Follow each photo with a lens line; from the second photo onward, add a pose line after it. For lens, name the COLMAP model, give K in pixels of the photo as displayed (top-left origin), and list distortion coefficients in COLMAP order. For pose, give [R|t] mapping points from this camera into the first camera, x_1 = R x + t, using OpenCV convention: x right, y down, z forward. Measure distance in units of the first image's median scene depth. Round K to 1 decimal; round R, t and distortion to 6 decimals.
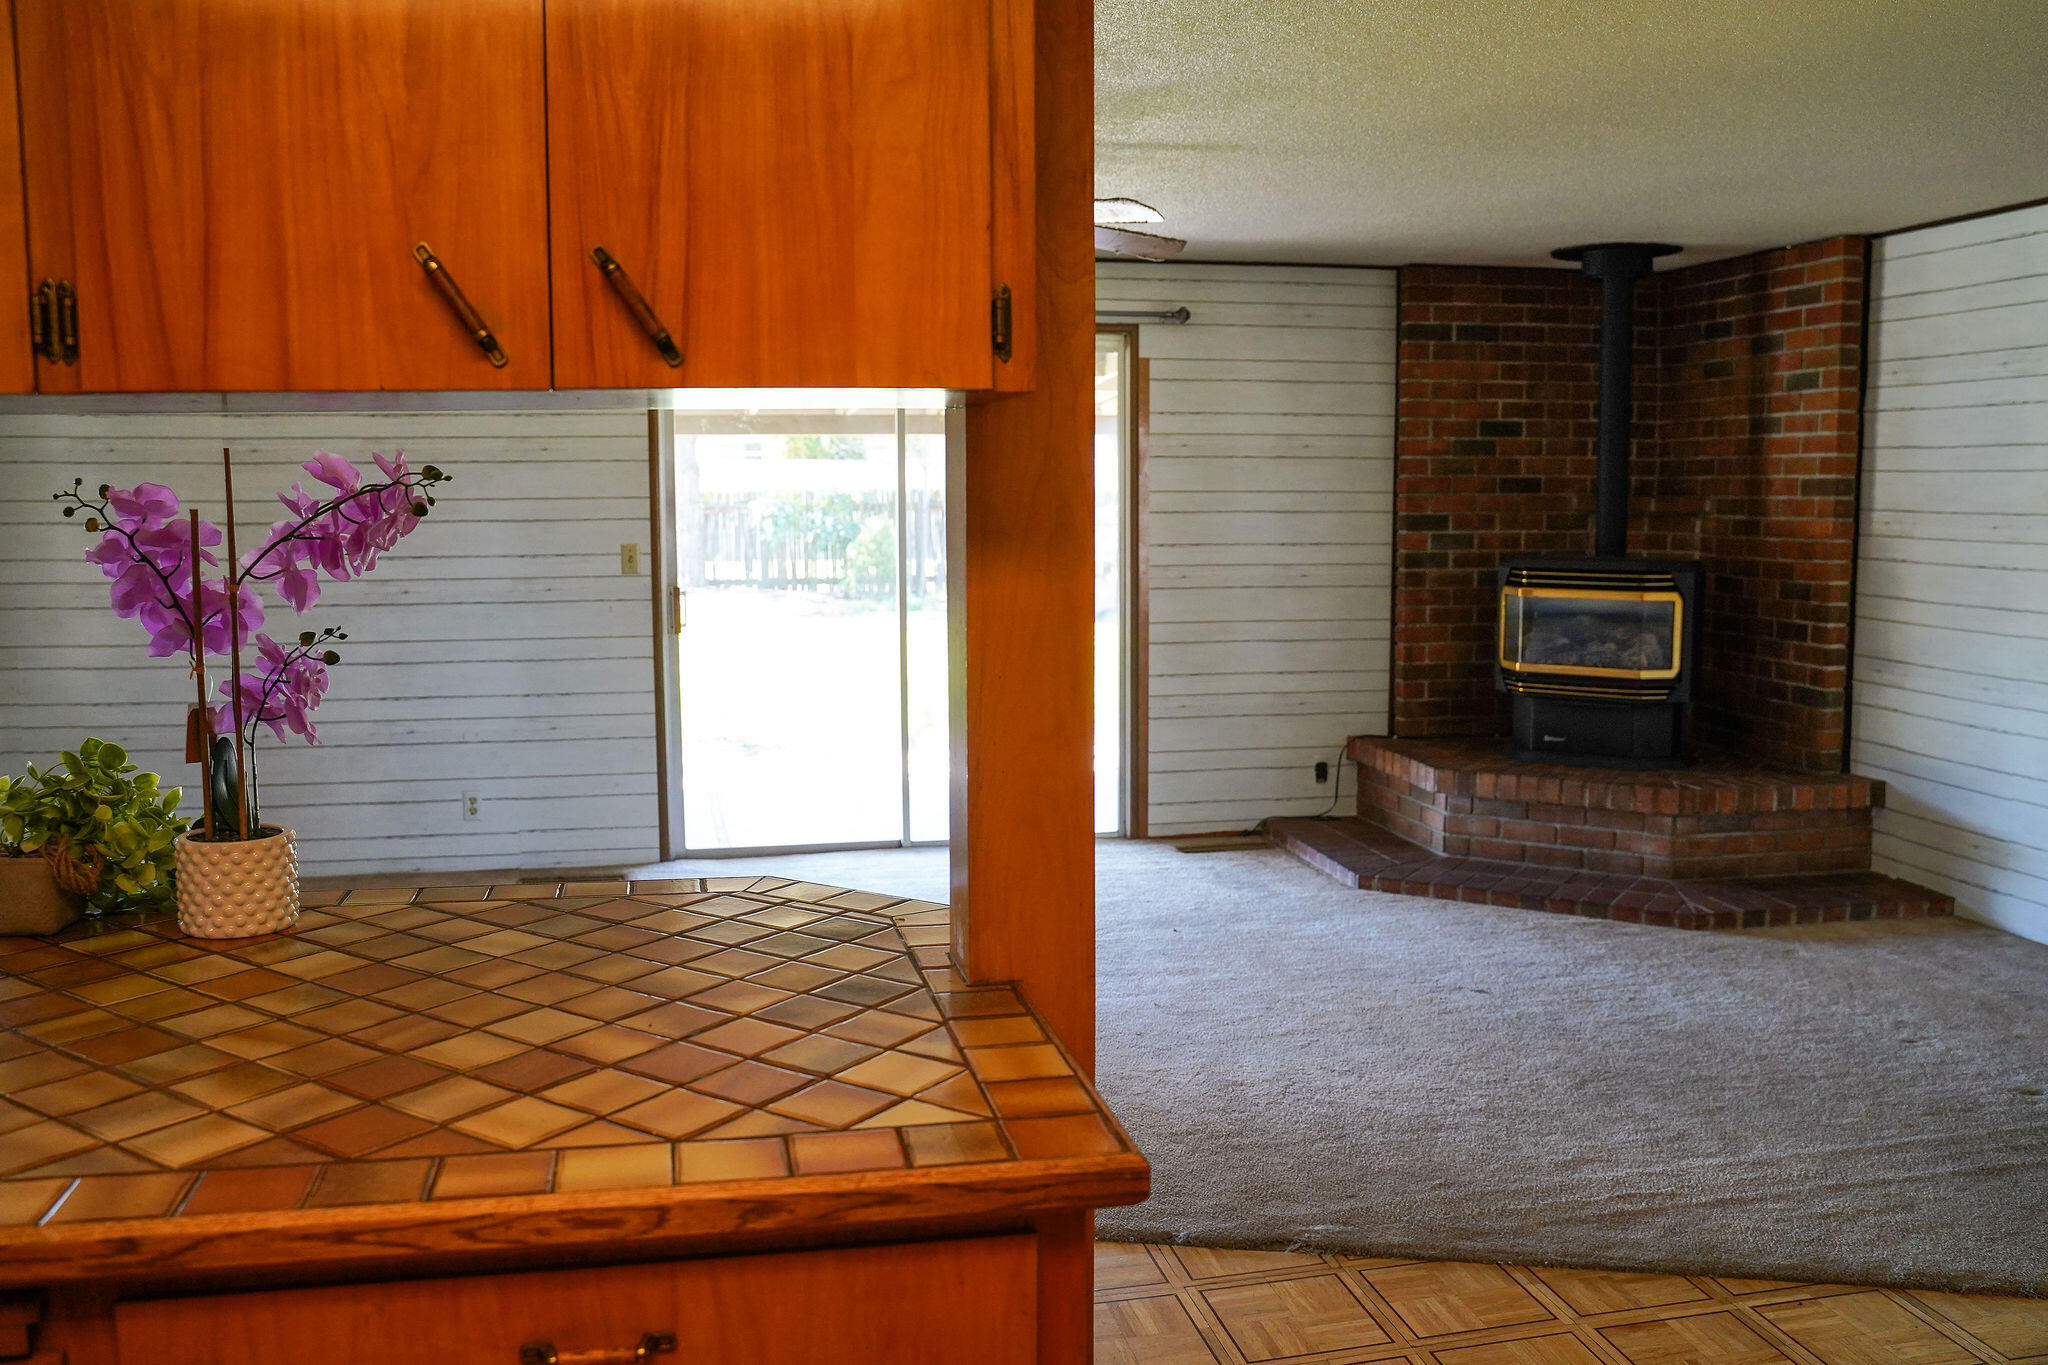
lens RADIAL K [[1696.0, 0, 1008.4], [0, 1696.0, 686.0], [0, 0, 1]] dist [-0.118608, 0.093027]
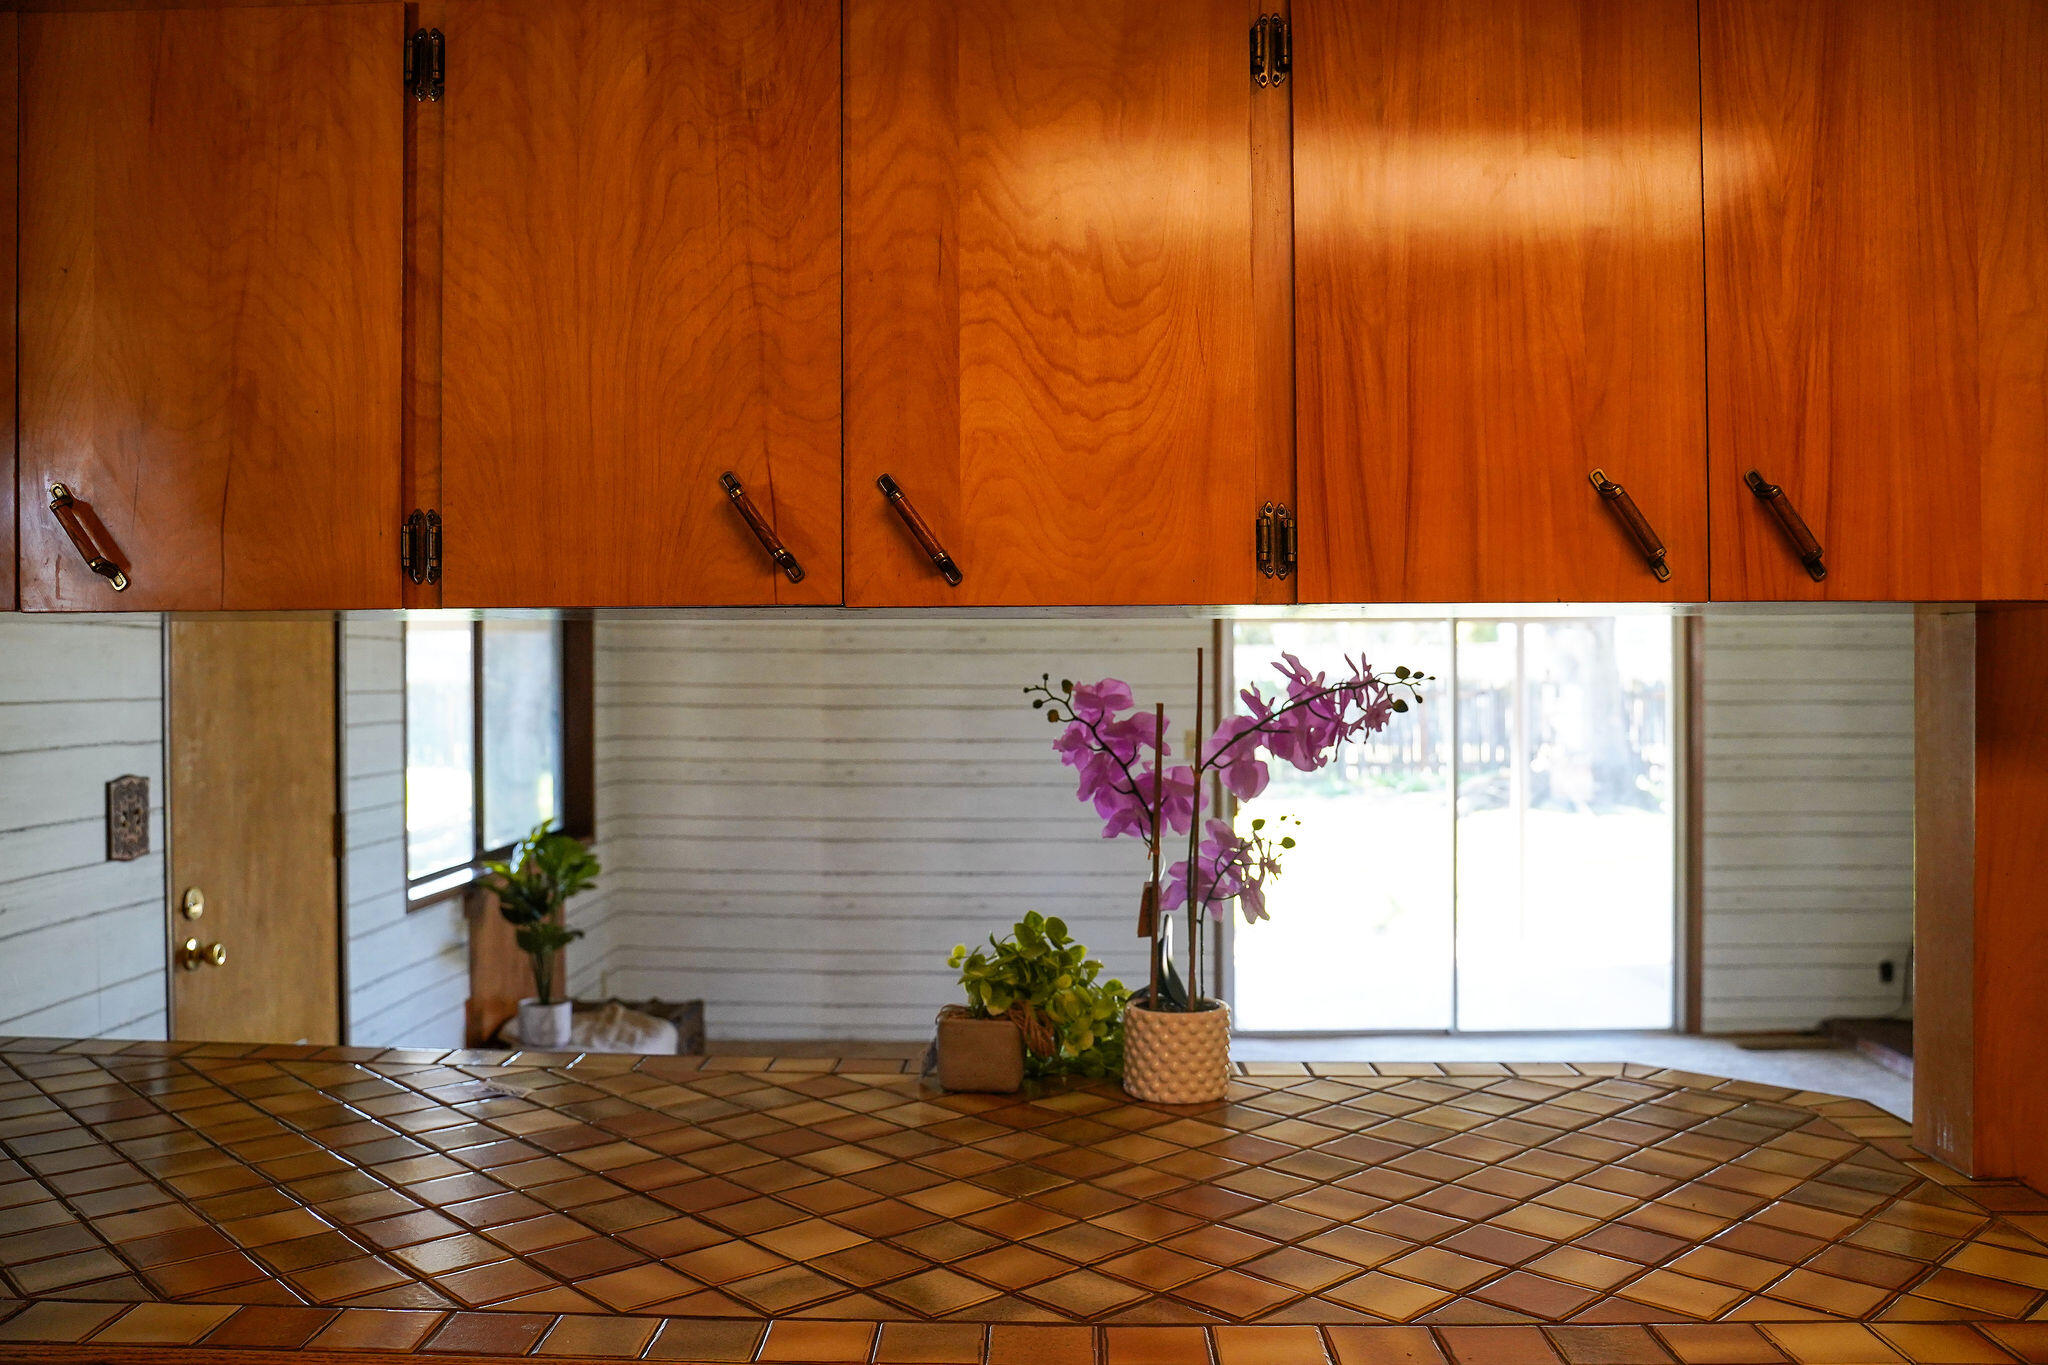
lens RADIAL K [[1670.8, 0, 1024.0], [0, 1670.8, 682.5], [0, 0, 1]] dist [-0.116756, 0.105146]
pose [[0.976348, 0.001265, -0.216201, -0.112884], [-0.025367, 0.993747, -0.108738, 0.000486], [0.214712, 0.111650, 0.970275, -0.028852]]
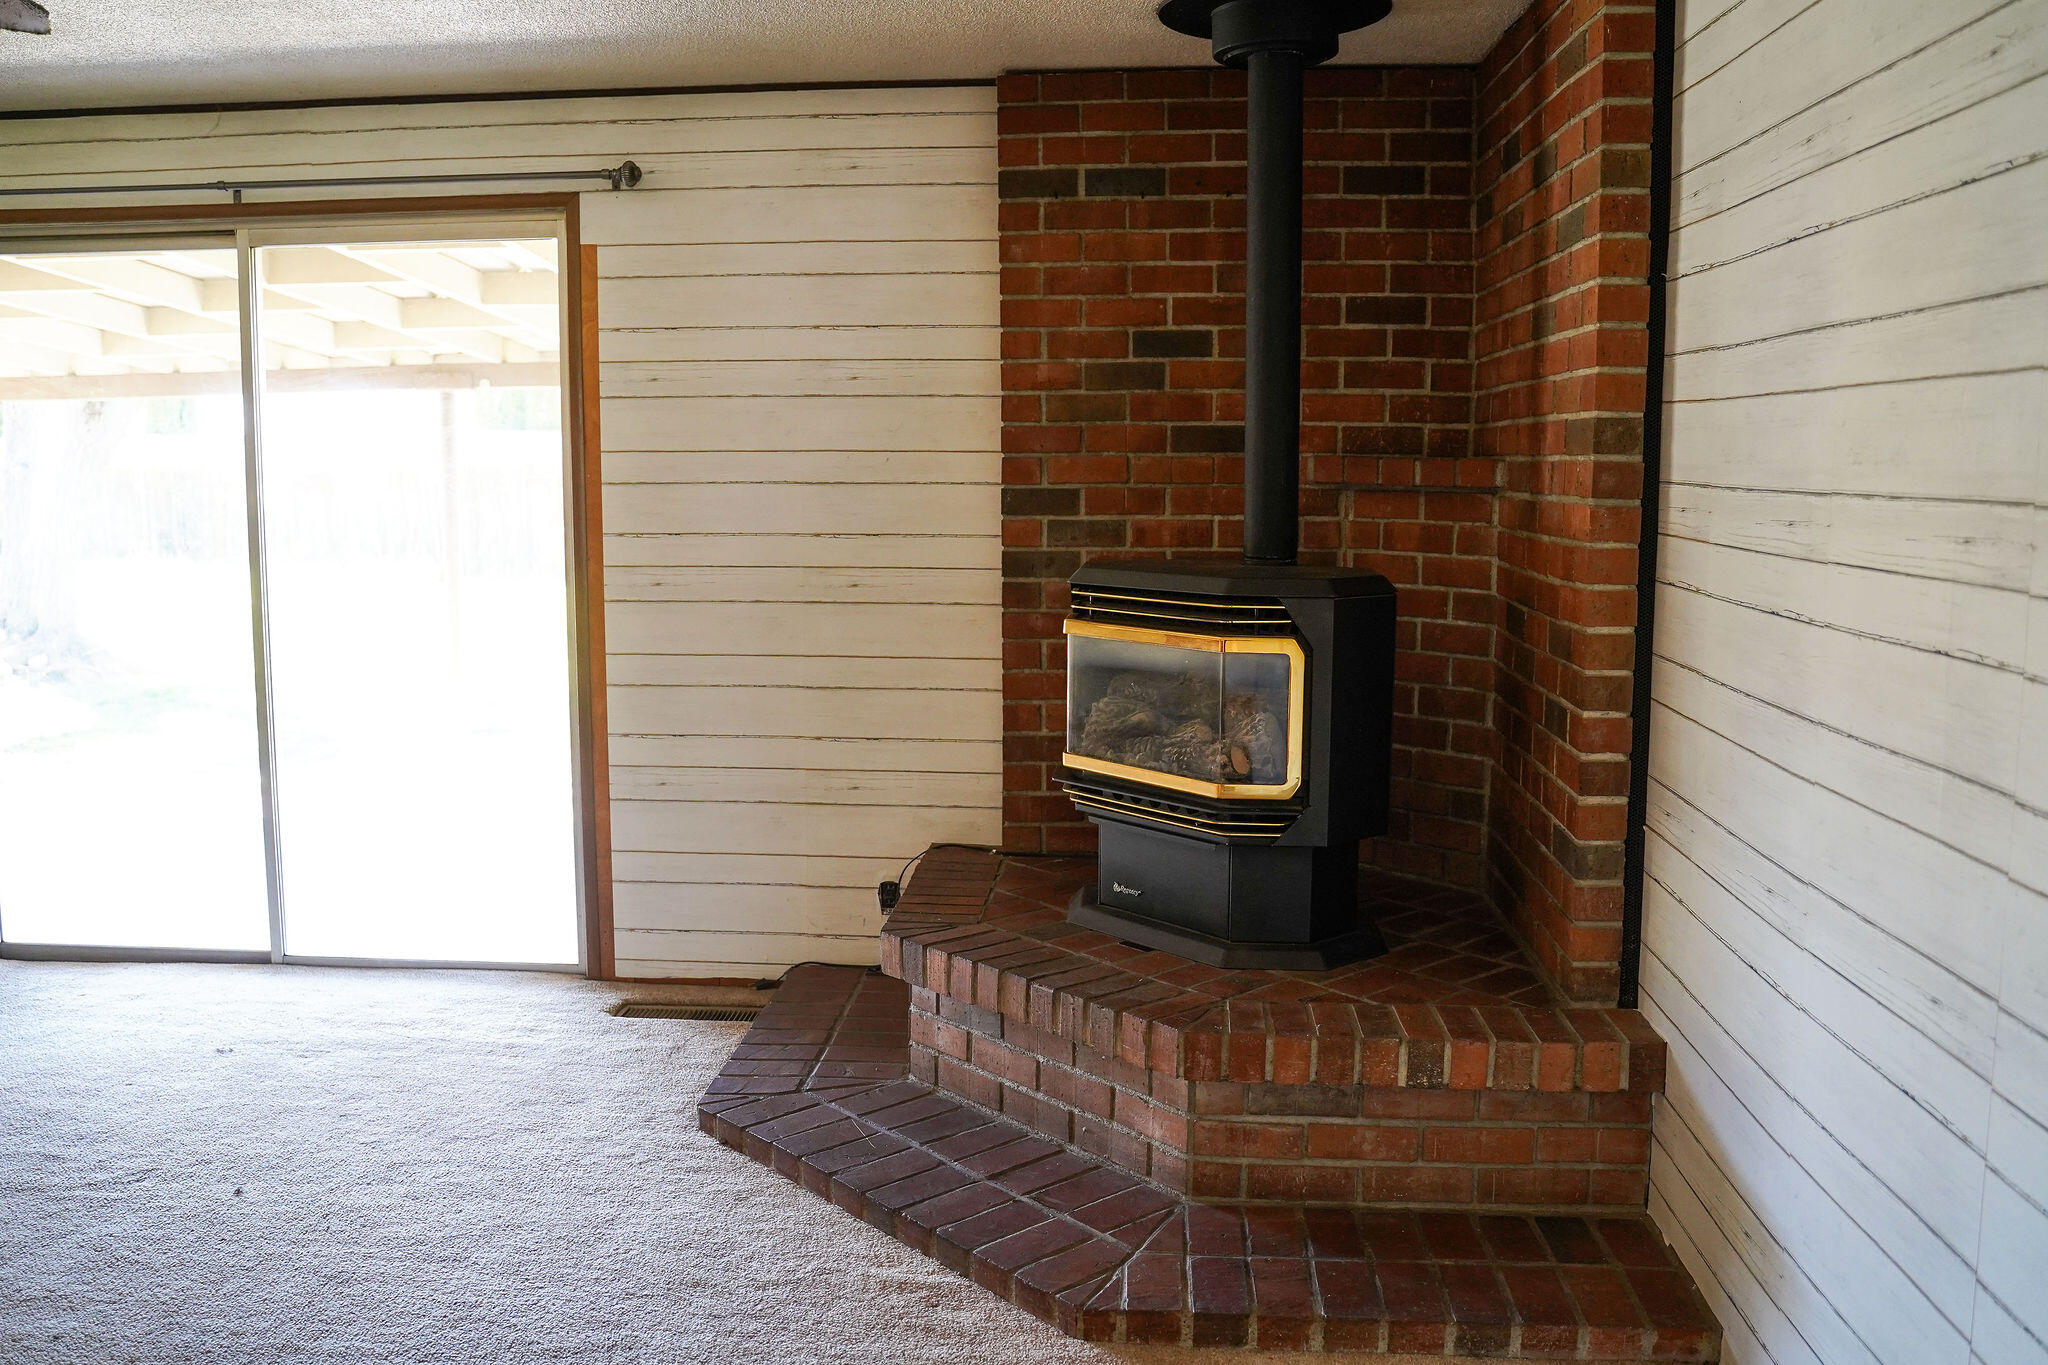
lens RADIAL K [[1739.4, 0, 1015.8], [0, 1739.4, 681.8], [0, 0, 1]] dist [-0.116838, 0.093605]
pose [[0.962806, 0.038926, -0.267374, 0.475393], [-0.035739, 0.999220, 0.016779, -0.049812], [0.267819, -0.006600, 0.963447, 0.463858]]
